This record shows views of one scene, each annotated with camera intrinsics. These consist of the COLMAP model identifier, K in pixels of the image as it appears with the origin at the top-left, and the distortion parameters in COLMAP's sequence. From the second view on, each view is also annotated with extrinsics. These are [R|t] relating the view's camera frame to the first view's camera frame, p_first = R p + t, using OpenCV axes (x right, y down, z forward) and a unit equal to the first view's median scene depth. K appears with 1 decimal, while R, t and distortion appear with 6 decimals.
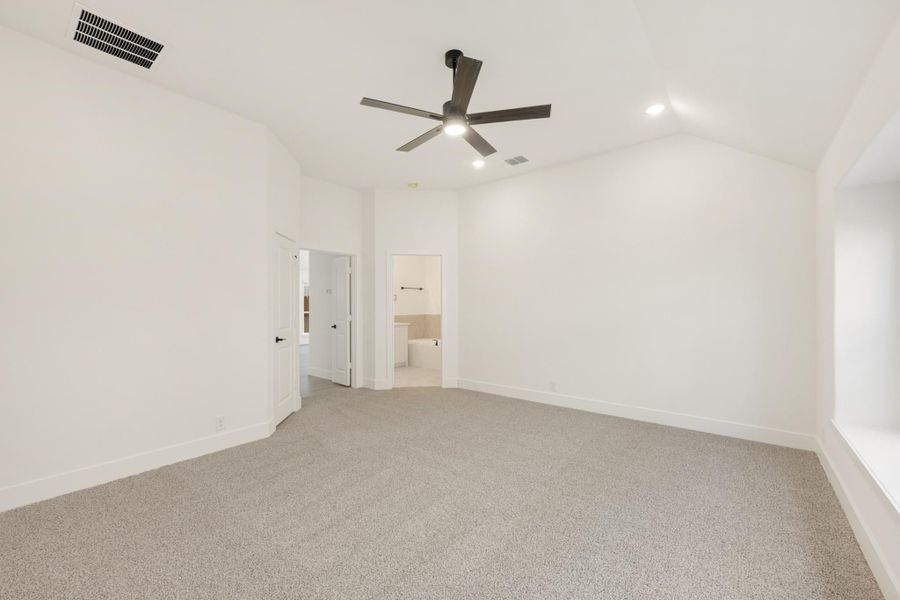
lens RADIAL K [[362.9, 0, 447.8], [0, 362.9, 303.1], [0, 0, 1]] dist [-0.000366, 0.000108]
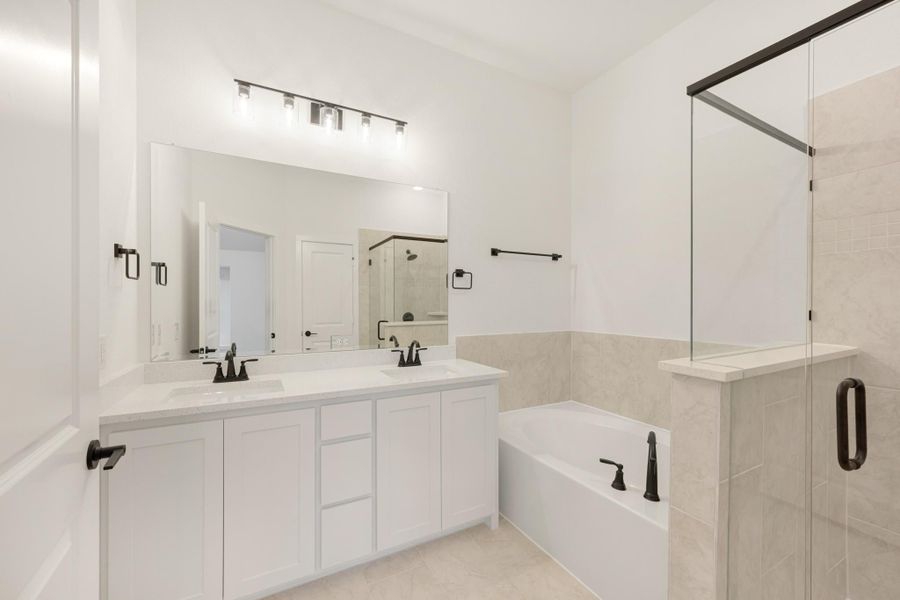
lens RADIAL K [[362.9, 0, 447.8], [0, 362.9, 303.1], [0, 0, 1]] dist [-0.000366, 0.000108]
pose [[0.922021, 0.005136, -0.387106, -0.035393], [-0.003294, 0.999980, 0.005421, 0.002901], [0.387126, -0.003724, 0.922019, 0.647733]]
